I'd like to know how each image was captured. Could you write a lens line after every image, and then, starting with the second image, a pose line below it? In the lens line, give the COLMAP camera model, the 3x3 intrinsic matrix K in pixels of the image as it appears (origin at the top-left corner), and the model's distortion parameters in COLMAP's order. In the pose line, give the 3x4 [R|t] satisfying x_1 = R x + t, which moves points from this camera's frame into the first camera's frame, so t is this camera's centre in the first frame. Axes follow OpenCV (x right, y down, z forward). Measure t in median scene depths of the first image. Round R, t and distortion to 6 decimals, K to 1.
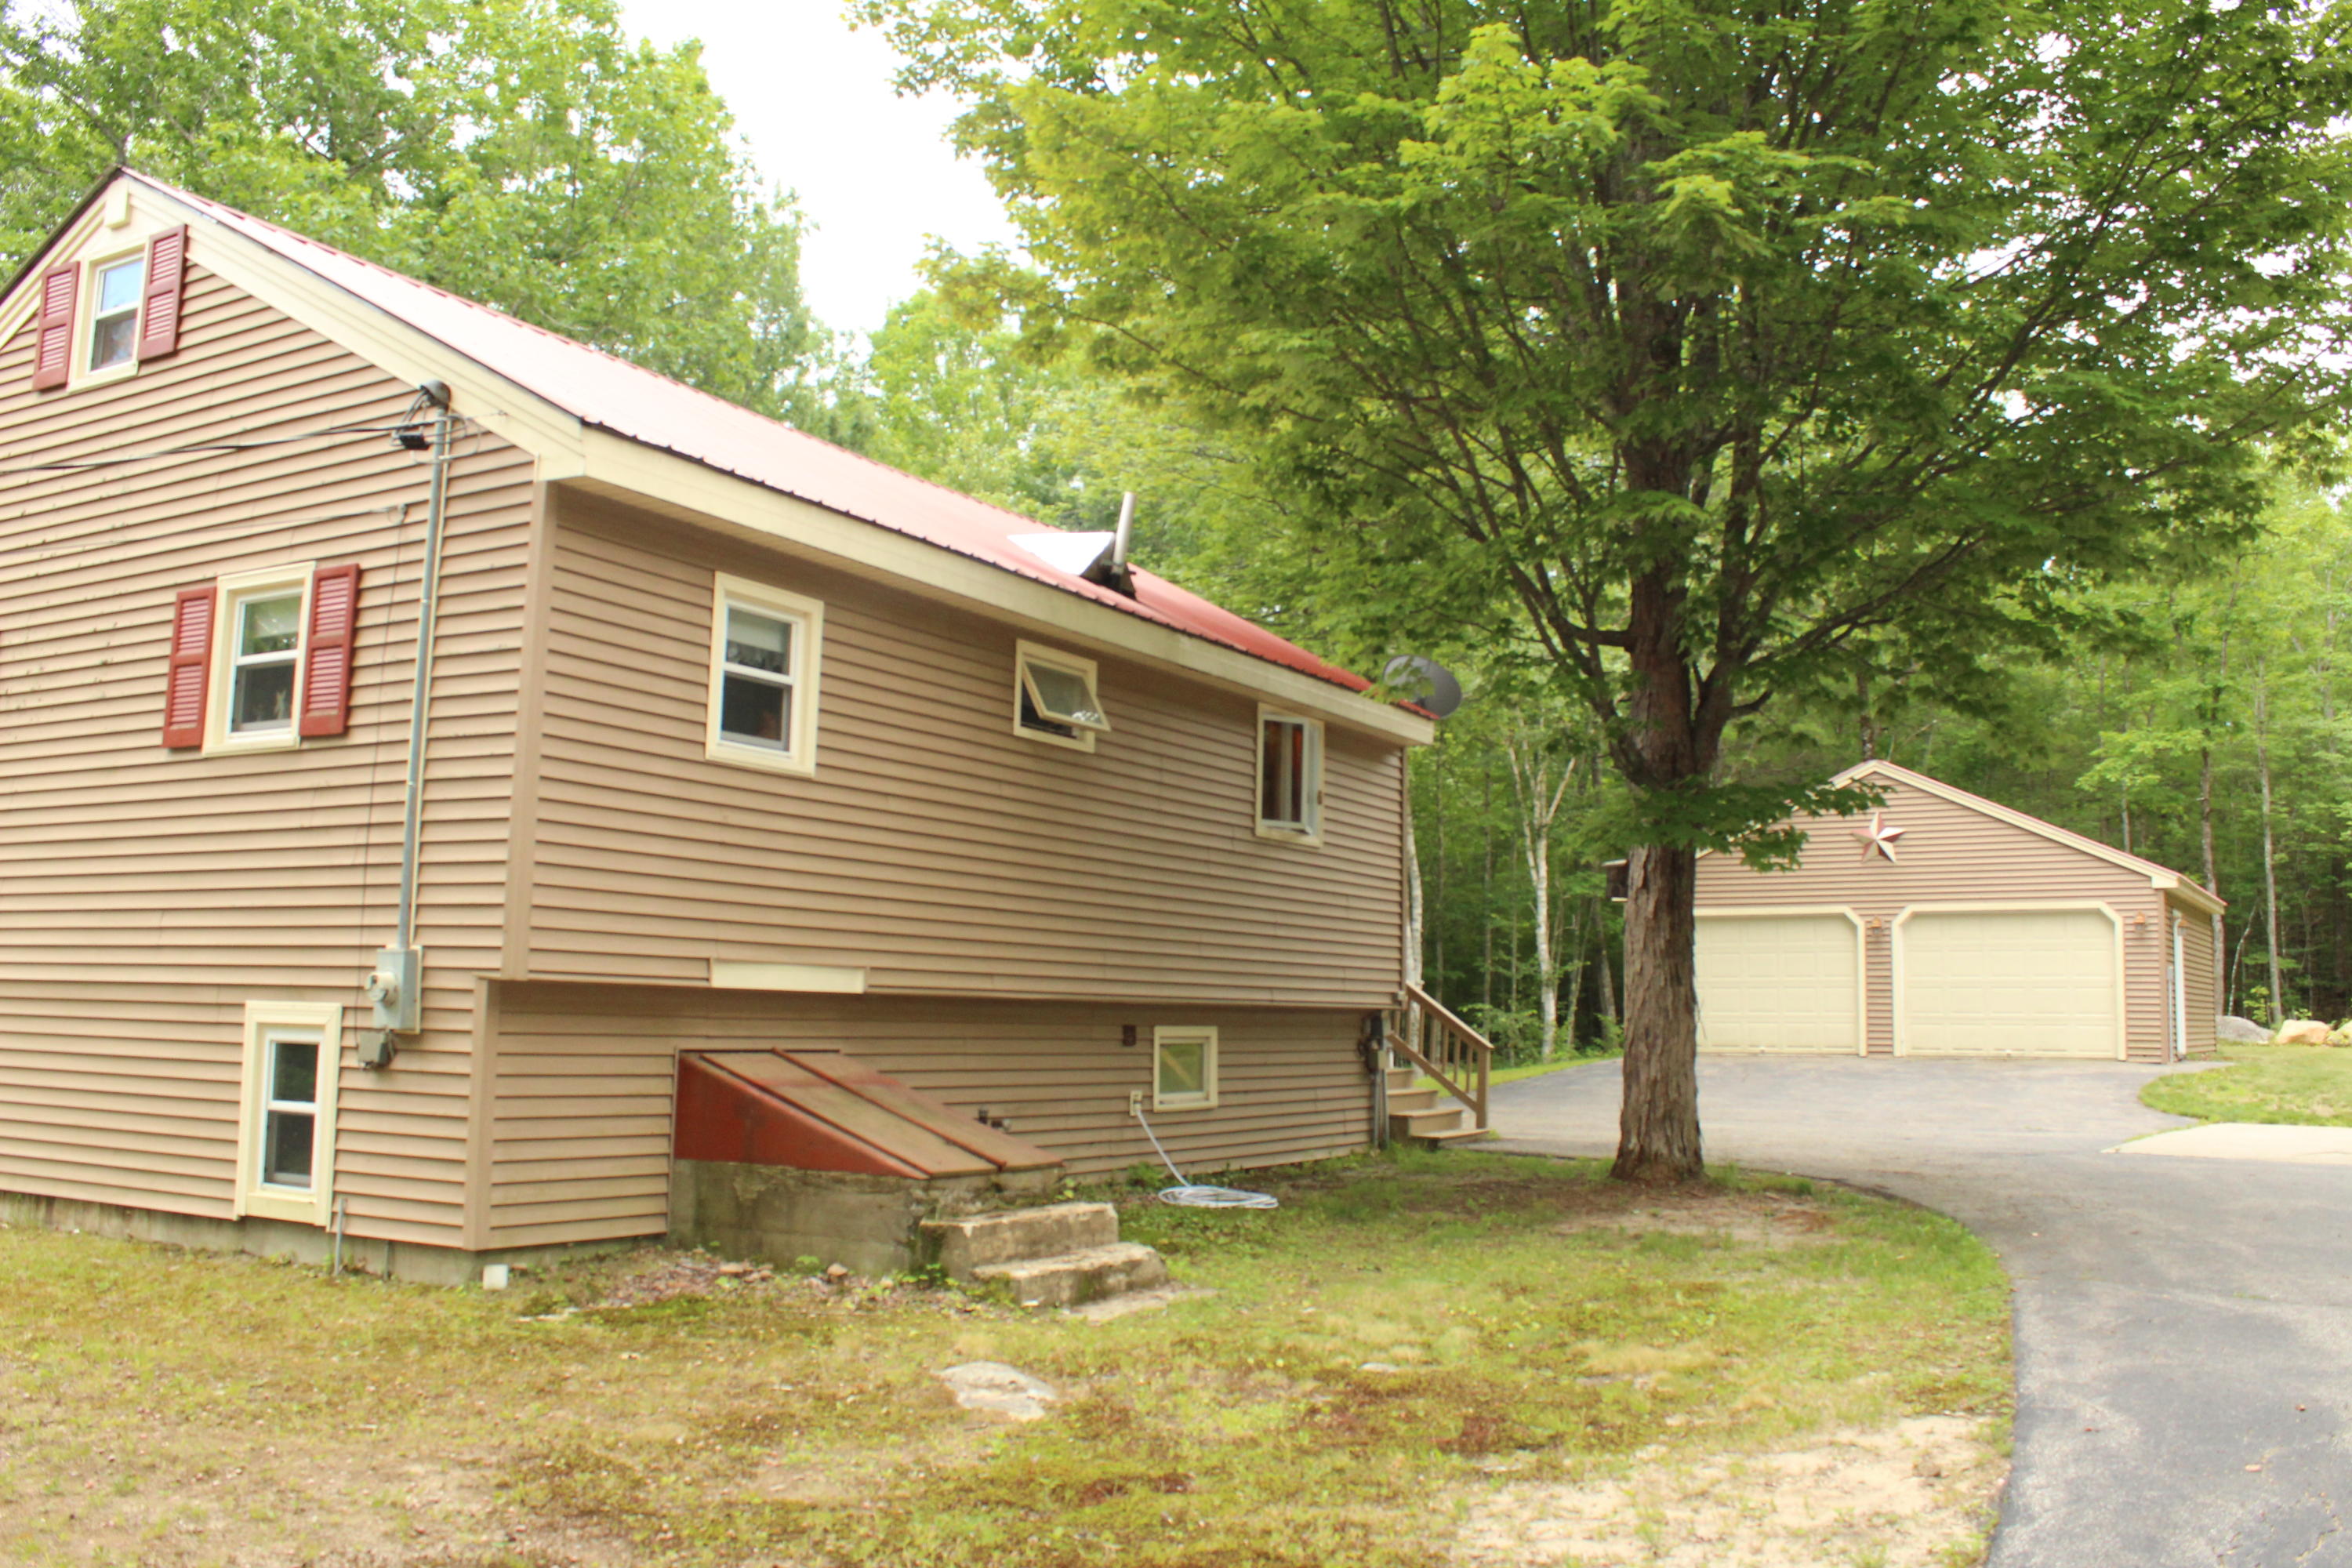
lens RADIAL K [[1989.0, 0, 1223.7], [0, 1989.0, 771.9], [0, 0, 1]] dist [-0.166078, 0.142903]
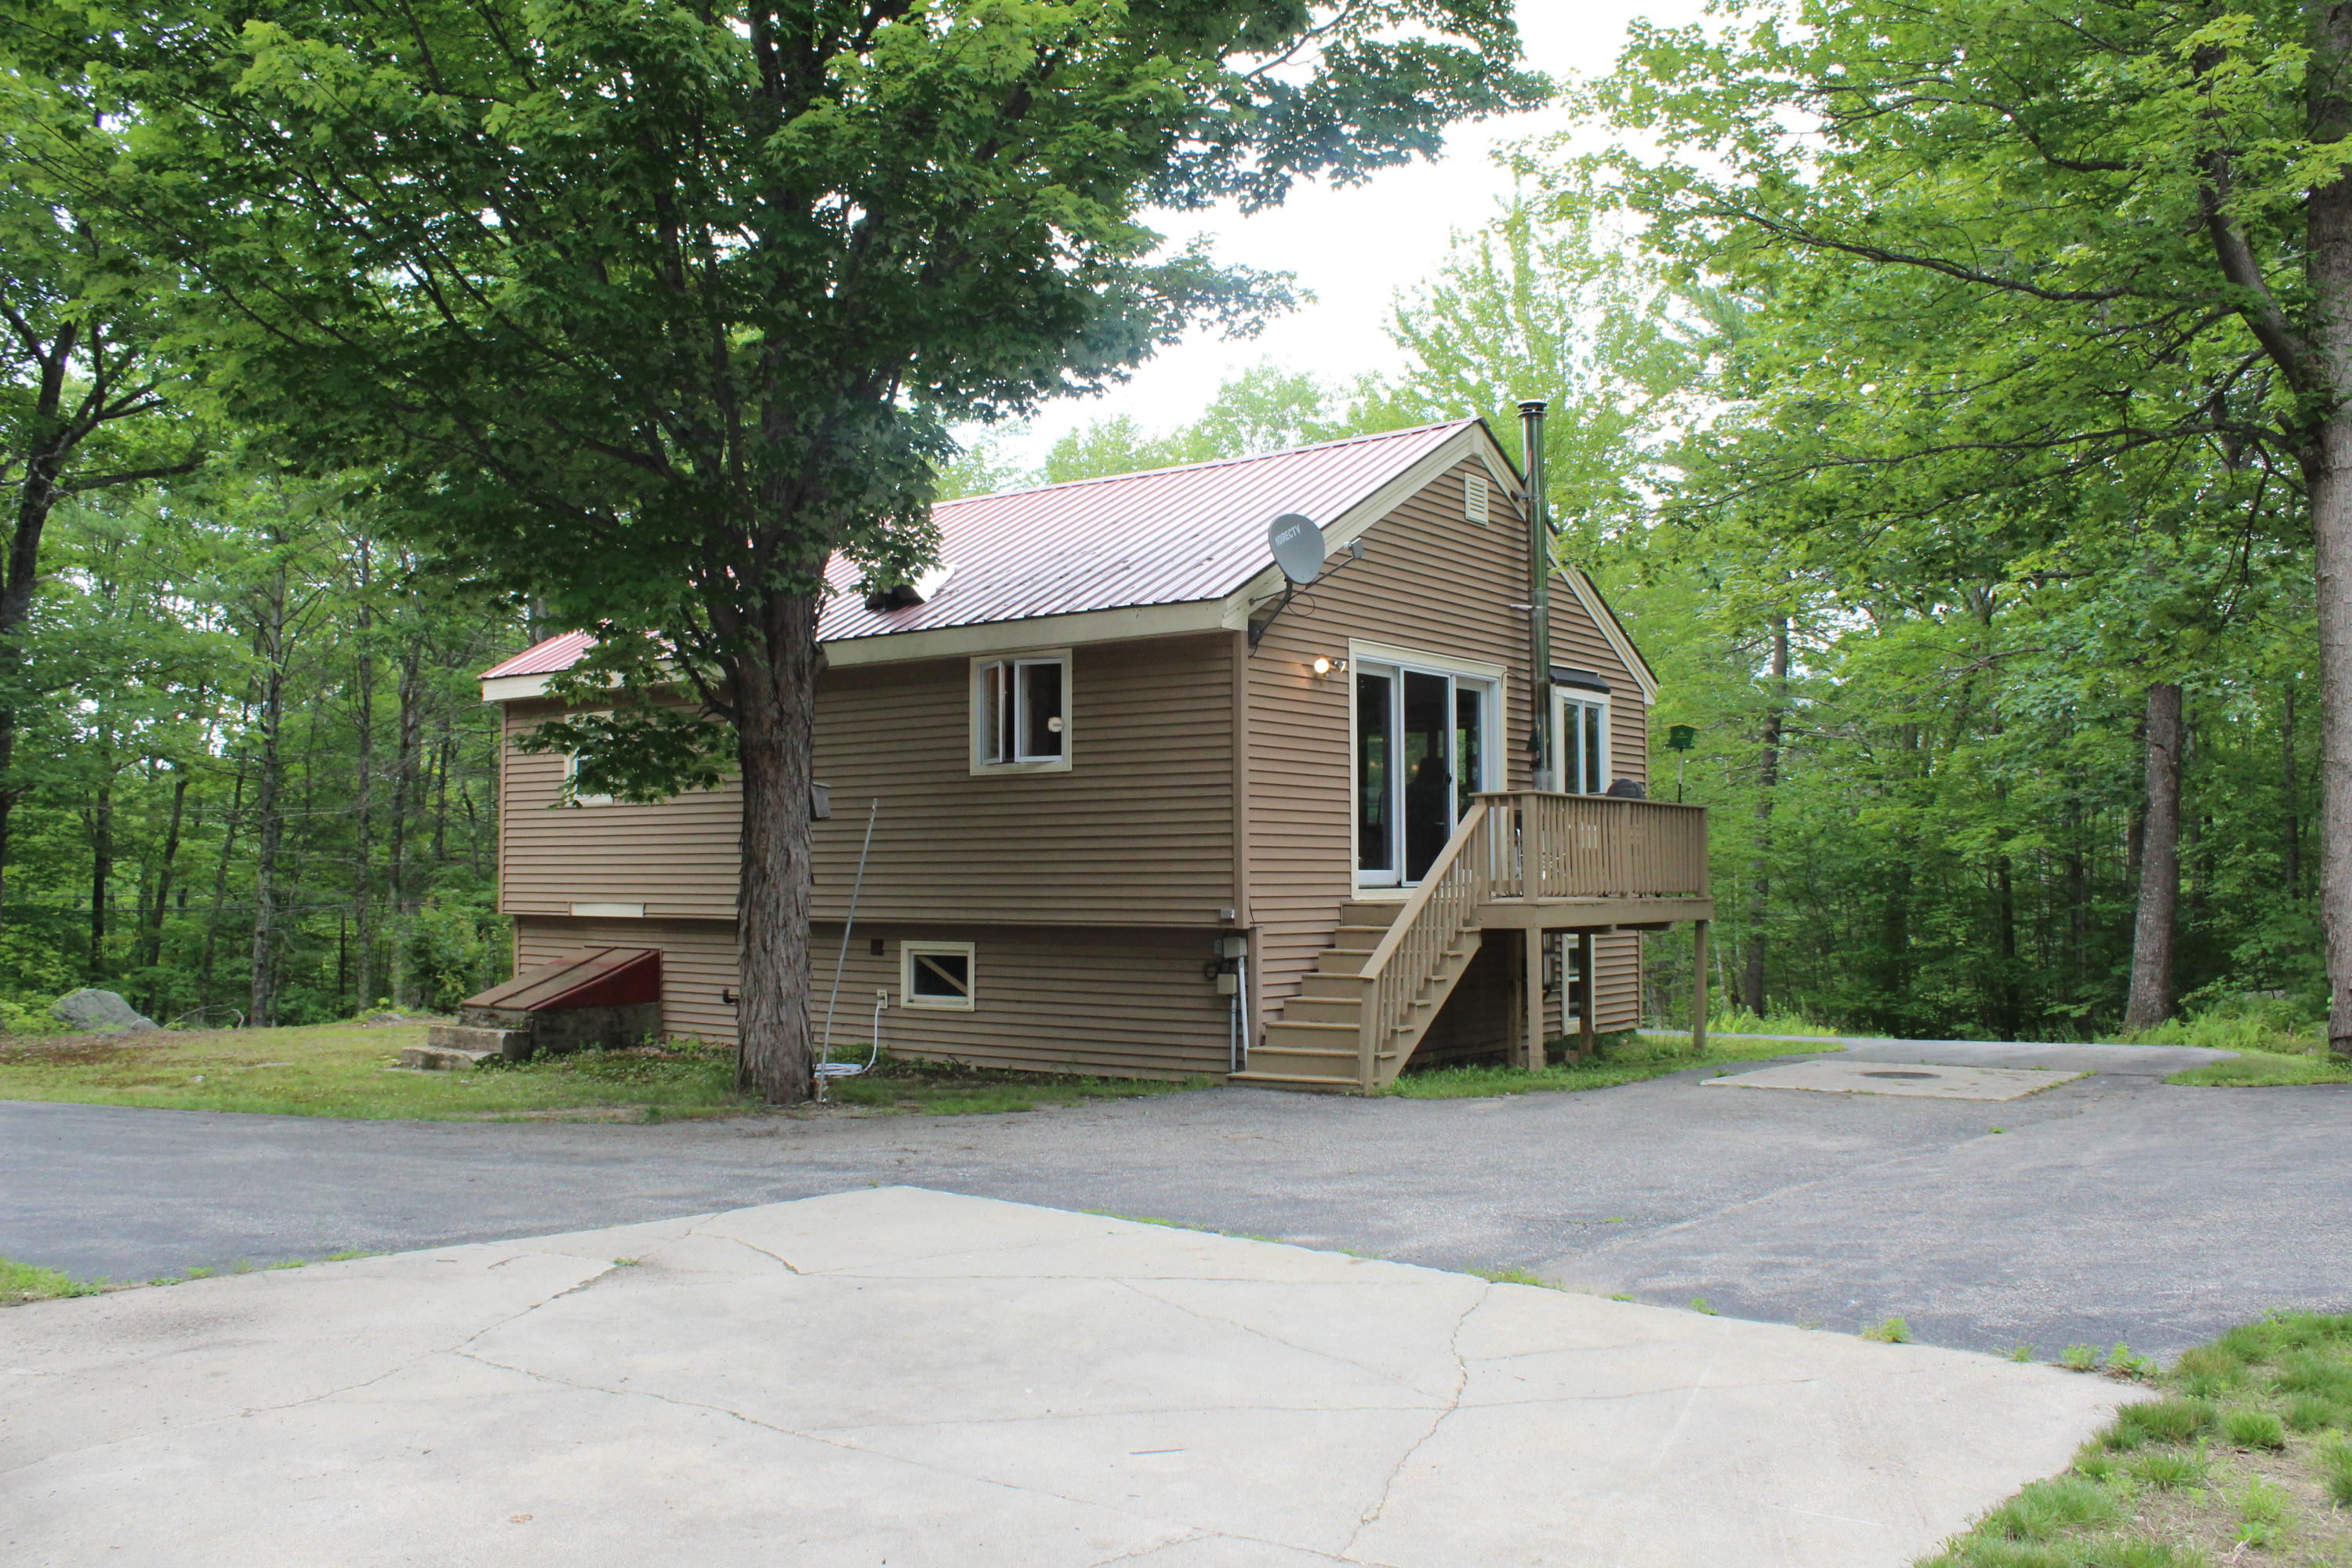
lens RADIAL K [[1989.0, 0, 1175.4], [0, 1989.0, 783.5], [0, 0, 1]] dist [-0.166078, 0.142903]
pose [[-0.131059, -0.063372, -0.989347, 1.667804], [0.124512, 0.989000, -0.079844, 0.214027], [0.983524, -0.133650, -0.121727, 1.881889]]
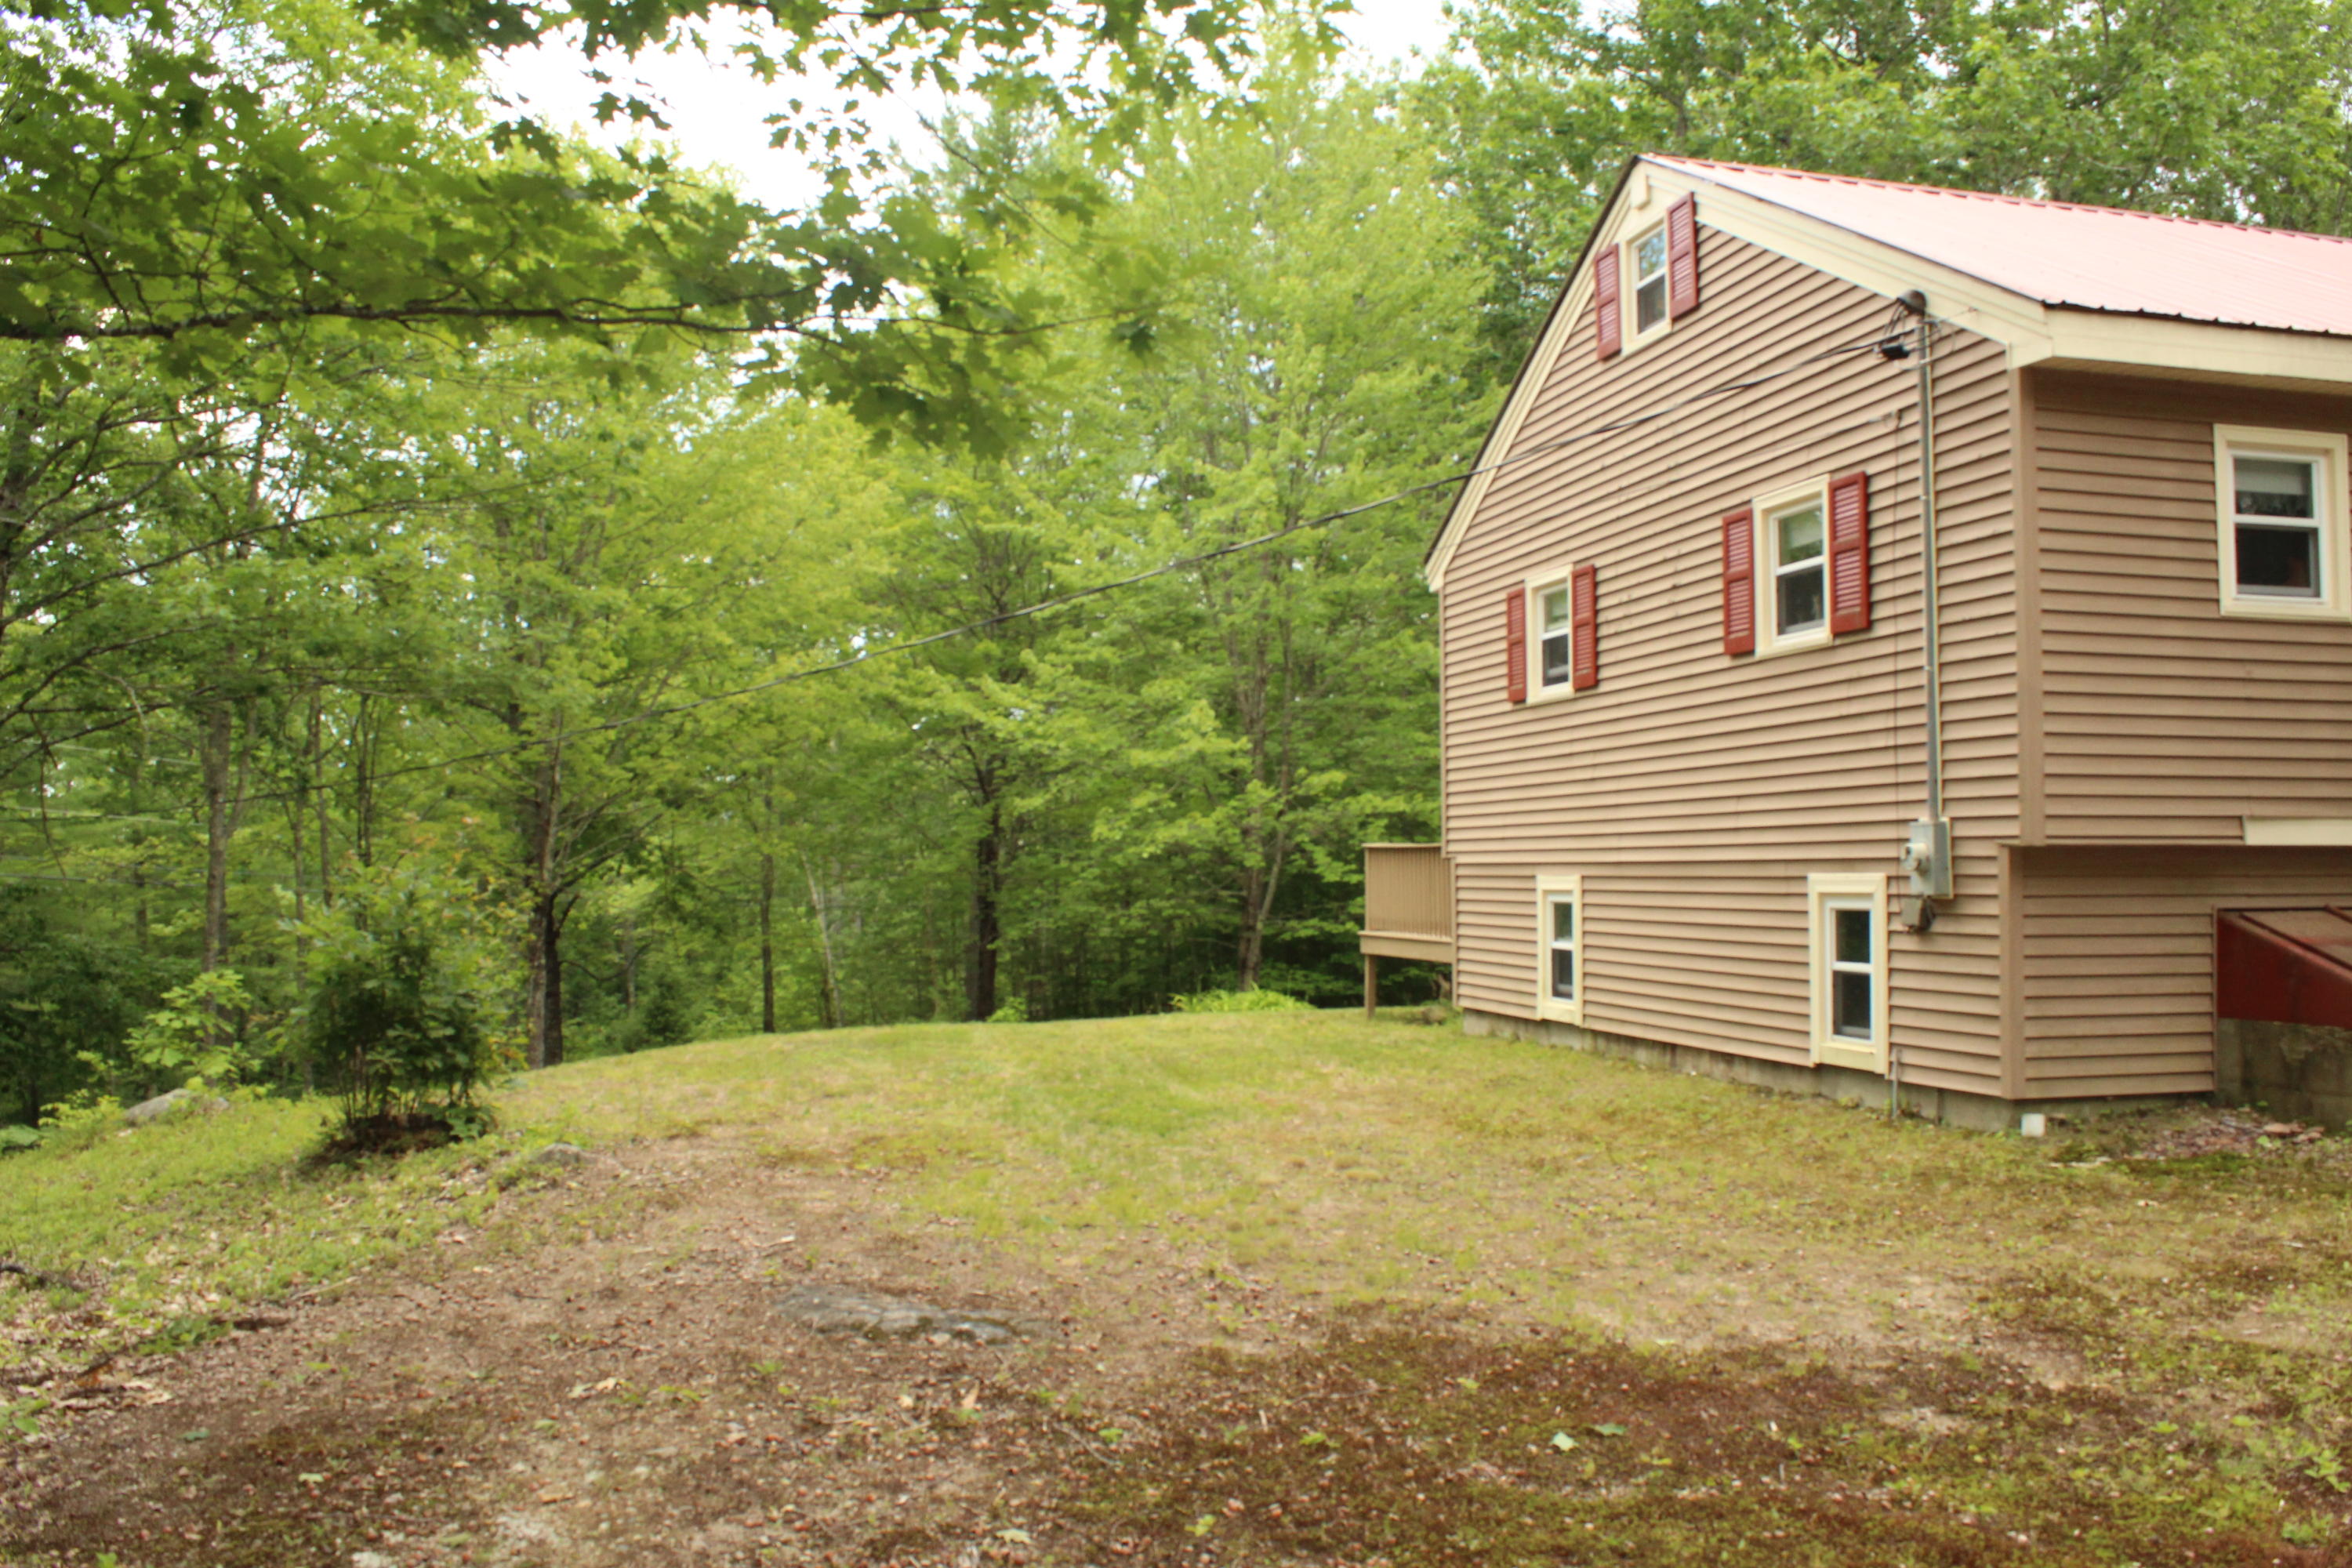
lens RADIAL K [[1989.0, 0, 1199.4], [0, 1989.0, 790.1], [0, 0, 1]] dist [-0.166078, 0.142903]
pose [[0.689542, -0.046223, -0.722769, 0.075755], [0.101605, 0.994266, 0.033348, -0.003716], [0.717083, -0.096432, 0.690285, -0.040973]]
